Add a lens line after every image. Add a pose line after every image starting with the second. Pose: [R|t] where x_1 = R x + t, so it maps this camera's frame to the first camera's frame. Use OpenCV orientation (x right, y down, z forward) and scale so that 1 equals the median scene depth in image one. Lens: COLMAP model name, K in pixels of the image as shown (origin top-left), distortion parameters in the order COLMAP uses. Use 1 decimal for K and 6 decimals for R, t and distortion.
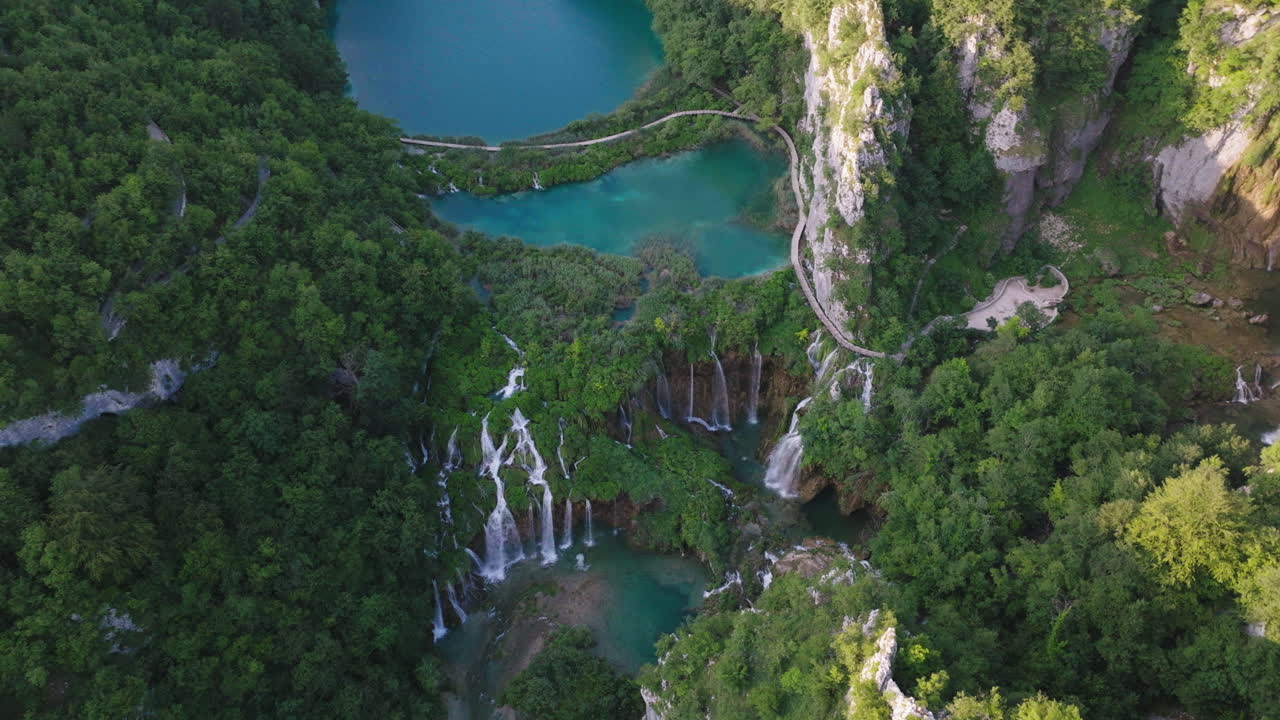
lens RADIAL K [[989.3, 0, 641.1], [0, 989.3, 365.7], [0, 0, 1]] dist [0.016602, -0.003646]
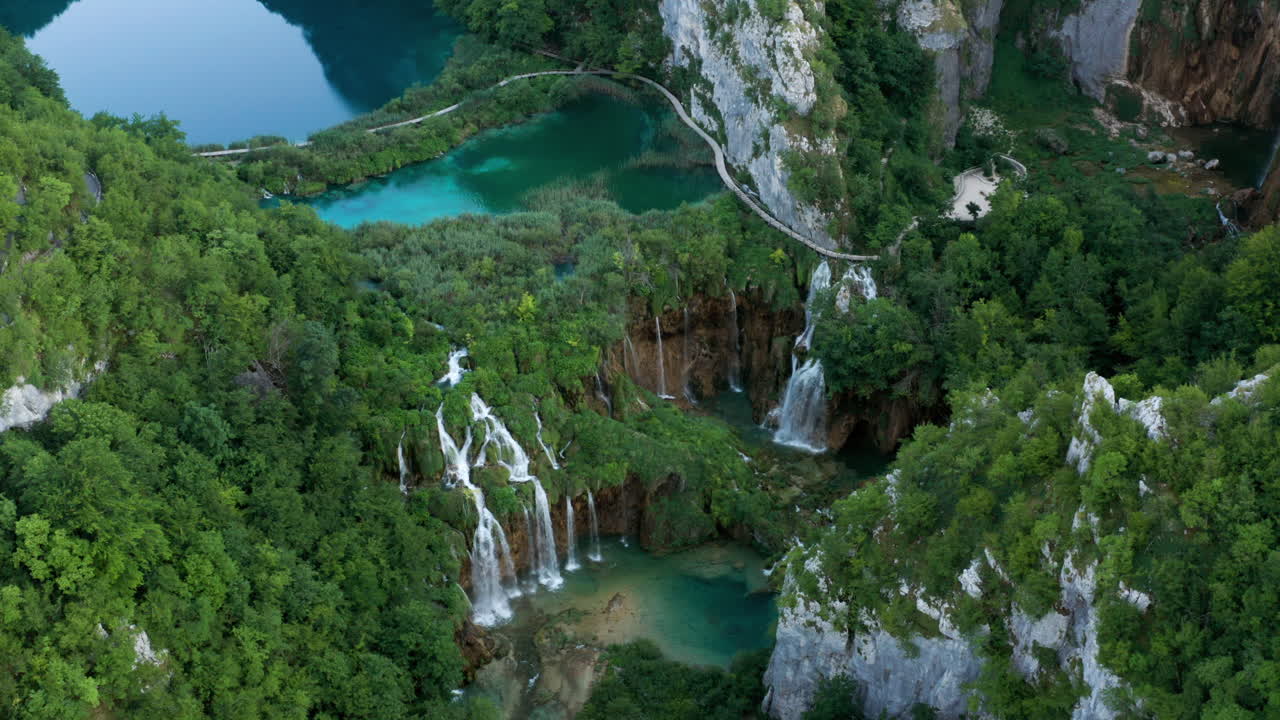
lens RADIAL K [[1452.6, 0, 643.2], [0, 1452.6, 373.7], [0, 0, 1]] dist [-0.185601, 0.000000]
pose [[0.940430, -0.193268, 0.279712, -0.309902], [0.241678, 0.958668, -0.150157, 0.226349], [-0.239131, 0.208812, 0.948269, -0.084787]]
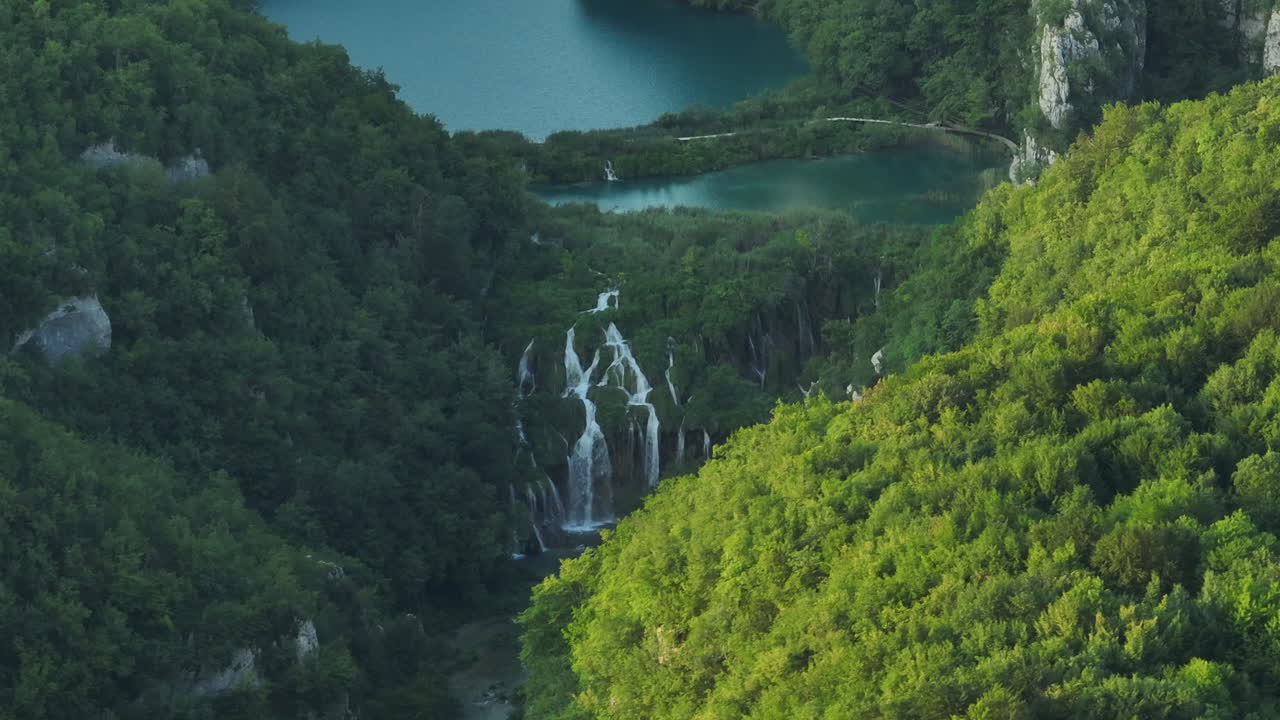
lens RADIAL K [[7775.9, 0, 638.9], [0, 7775.9, 360.2], [0, 0, 1]] dist [-0.540203, 0.000000]
pose [[0.999961, -0.003005, -0.008291, -0.056186], [-0.001411, 0.873481, -0.486856, 2.921744], [0.008705, 0.486848, 0.873443, -4.108943]]
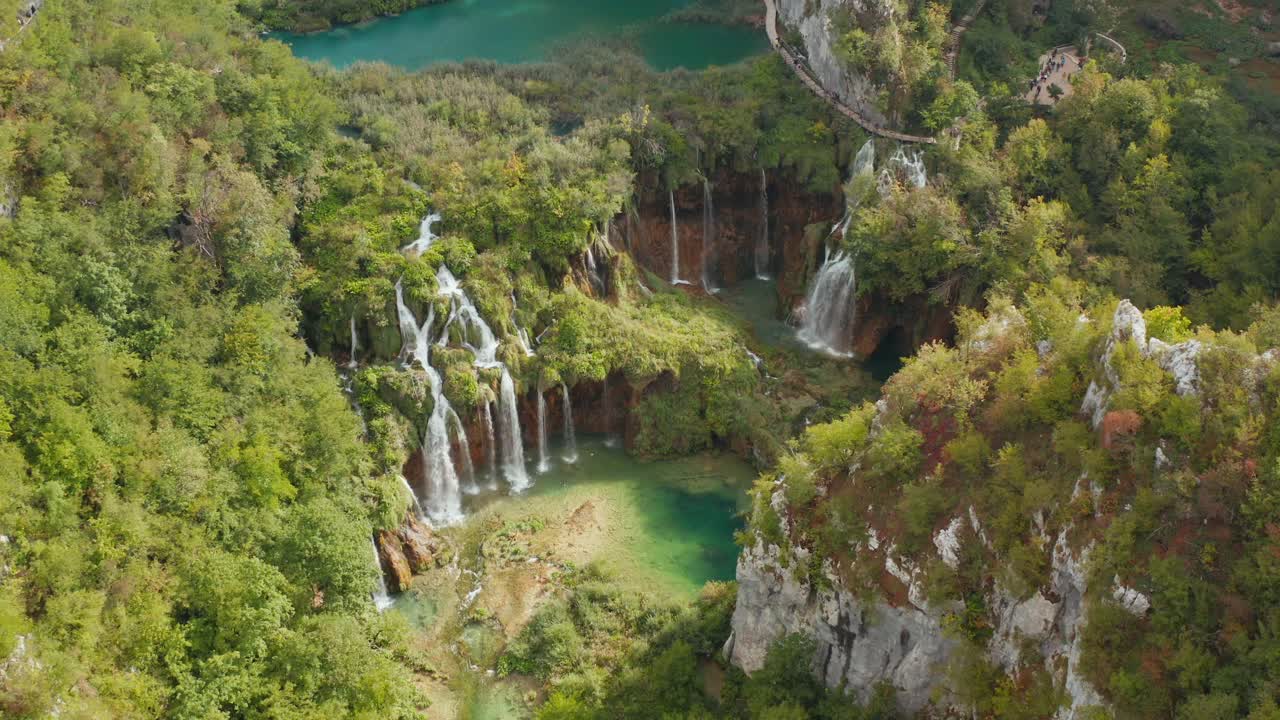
lens RADIAL K [[1452.6, 0, 611.3], [0, 1452.6, 364.1], [0, 0, 1]] dist [-0.185601, 0.000000]
pose [[0.978166, -0.140449, 0.153182, -0.172507], [0.155267, 0.983815, -0.089444, 0.215151], [-0.138140, 0.111276, 0.984142, 0.027756]]
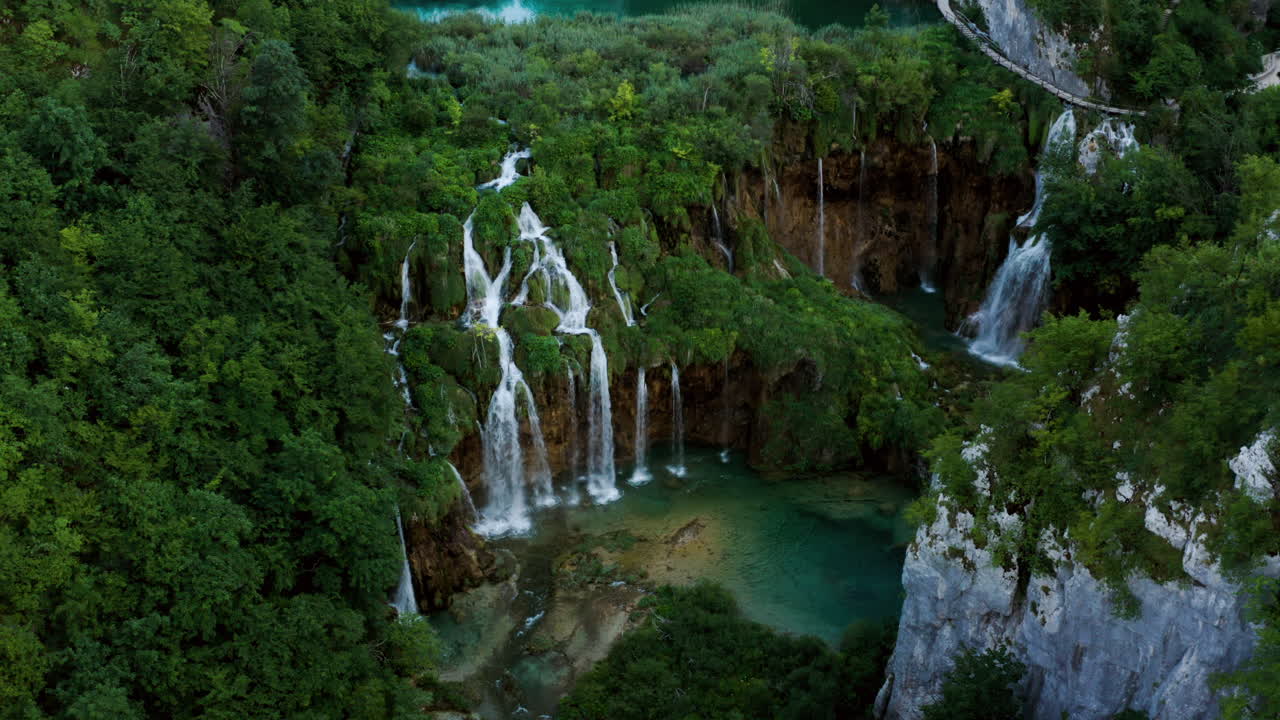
lens RADIAL K [[1452.6, 0, 635.8], [0, 1452.6, 361.3], [0, 0, 1]] dist [-0.185601, 0.000000]
pose [[0.992544, -0.068557, 0.100781, -0.150148], [0.091064, 0.966677, -0.239255, 0.312038], [-0.081020, 0.246648, 0.965712, 0.274699]]
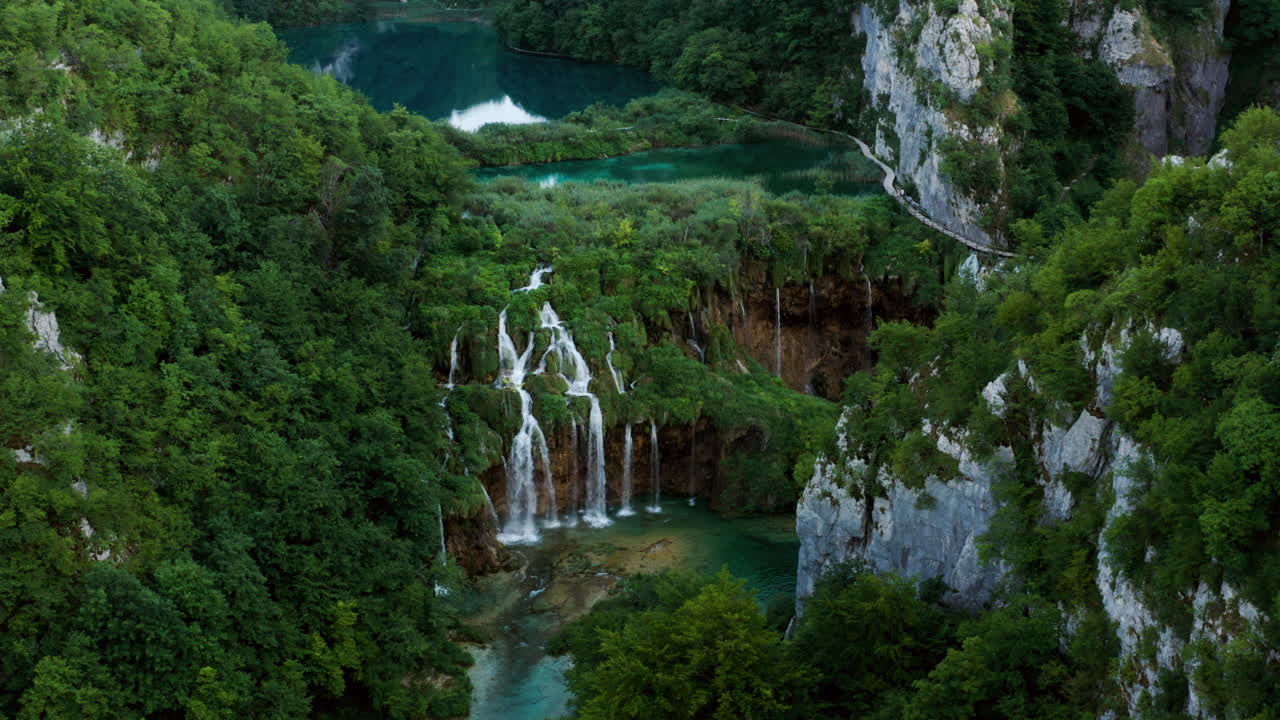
lens RADIAL K [[1452.6, 0, 635.1], [0, 1452.6, 358.0], [0, 0, 1]] dist [-0.185601, 0.000000]
pose [[0.996707, -0.021111, 0.078289, -0.143980], [0.051476, 0.910740, -0.409760, 0.500828], [-0.062650, 0.412441, 0.908827, 0.080564]]
